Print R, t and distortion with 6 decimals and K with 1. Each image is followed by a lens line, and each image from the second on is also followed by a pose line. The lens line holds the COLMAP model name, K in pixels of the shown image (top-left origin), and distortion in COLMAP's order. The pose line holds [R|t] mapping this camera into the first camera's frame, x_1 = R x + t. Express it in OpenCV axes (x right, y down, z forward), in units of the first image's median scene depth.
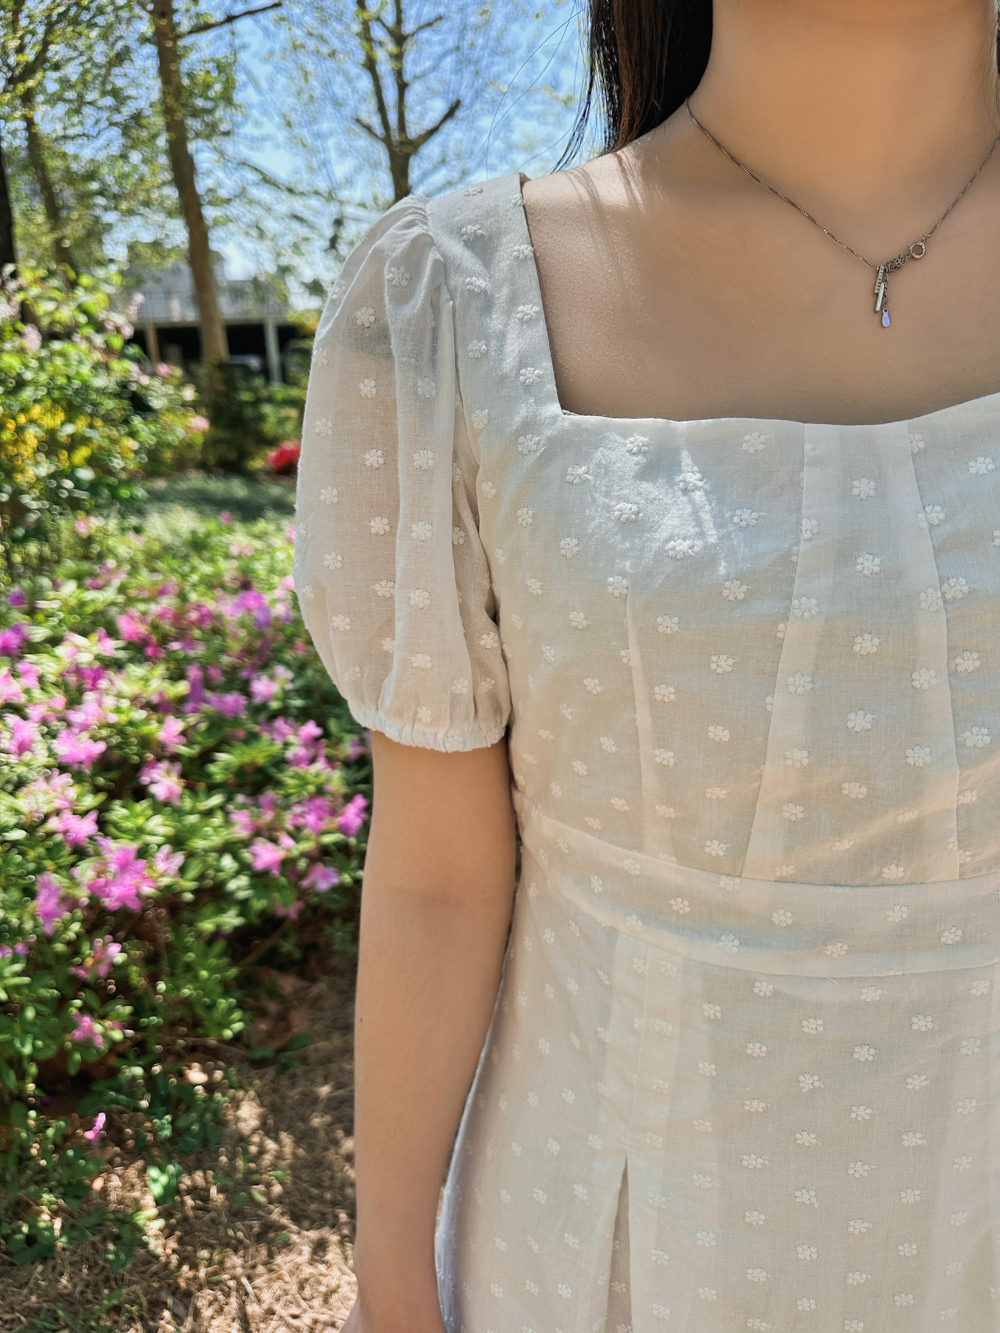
lens RADIAL K [[952.9, 0, 500.0], [0, 952.9, 666.5], [0, 0, 1]] dist [0.028703, -0.029722]
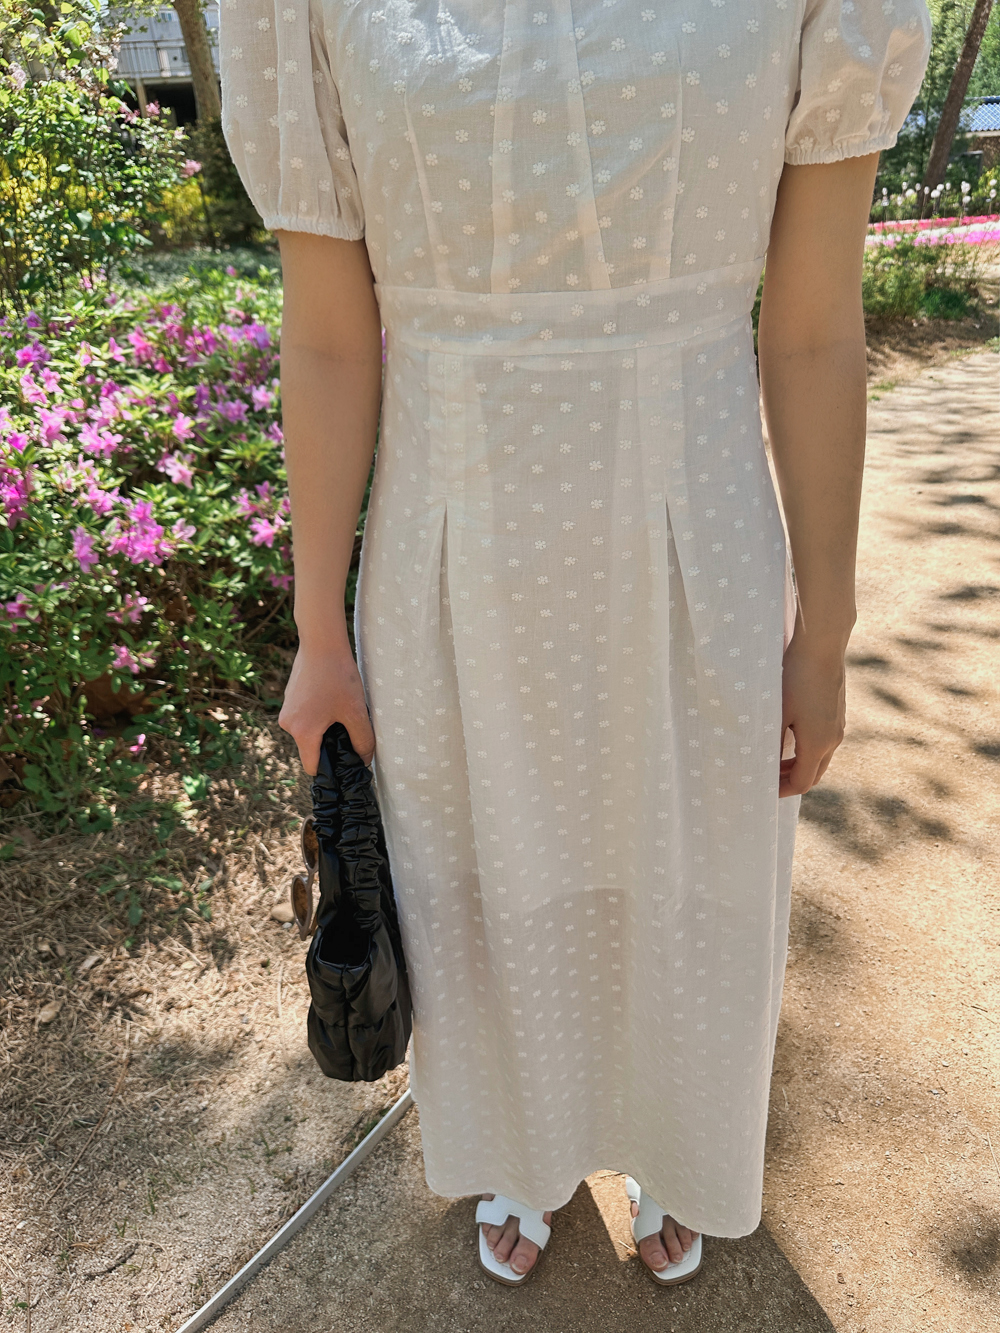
lens RADIAL K [[945.6, 0, 518.4], [0, 945.6, 630.7], [0, 0, 1]] dist [0.005657, -0.006512]
pose [[0.999988, 0.003273, -0.003697, 0.072981], [-0.002536, 0.982881, 0.184224, 0.116686], [0.004236, -0.184212, 0.982877, -0.170602]]
